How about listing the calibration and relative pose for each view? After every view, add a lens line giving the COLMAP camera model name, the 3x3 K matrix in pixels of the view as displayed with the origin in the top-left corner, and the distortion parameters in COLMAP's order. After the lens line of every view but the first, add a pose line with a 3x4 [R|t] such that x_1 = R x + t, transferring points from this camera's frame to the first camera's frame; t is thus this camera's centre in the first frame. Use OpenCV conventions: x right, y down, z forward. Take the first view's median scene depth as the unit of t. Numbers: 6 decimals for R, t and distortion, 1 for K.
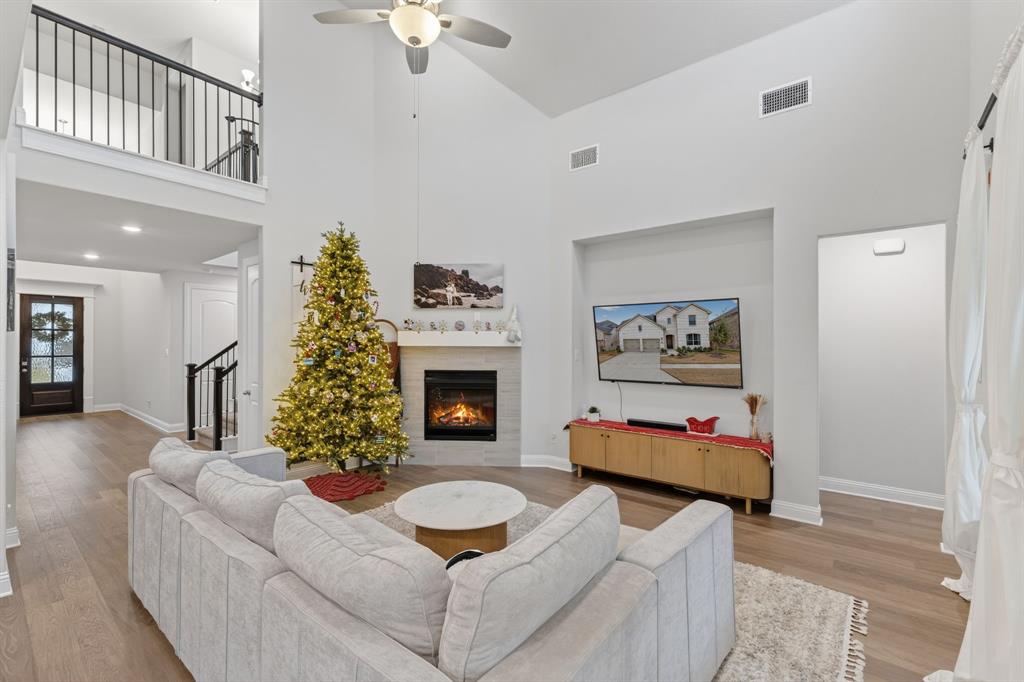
lens RADIAL K [[445.9, 0, 512.0], [0, 445.9, 341.0], [0, 0, 1]] dist [-0.001340, -0.000351]
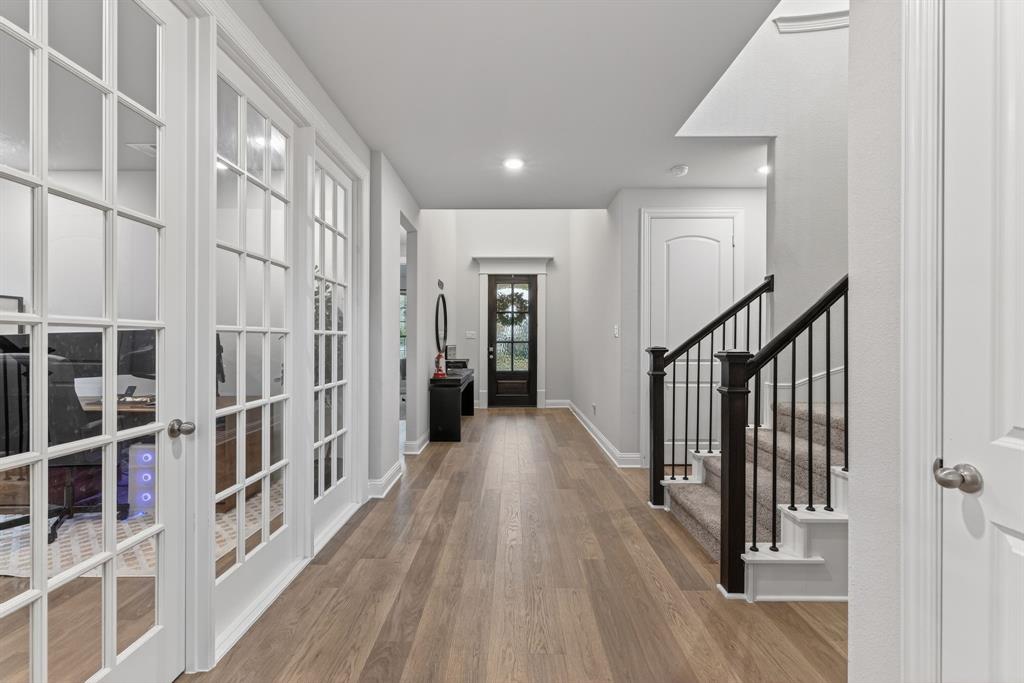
lens RADIAL K [[445.9, 0, 512.0], [0, 445.9, 341.5], [0, 0, 1]] dist [-0.001340, -0.000351]
pose [[0.632647, -0.000582, -0.774440, -0.335367], [-0.000569, 0.999999, -0.001217, 0.034621], [0.774440, 0.001211, 0.632646, 0.431126]]
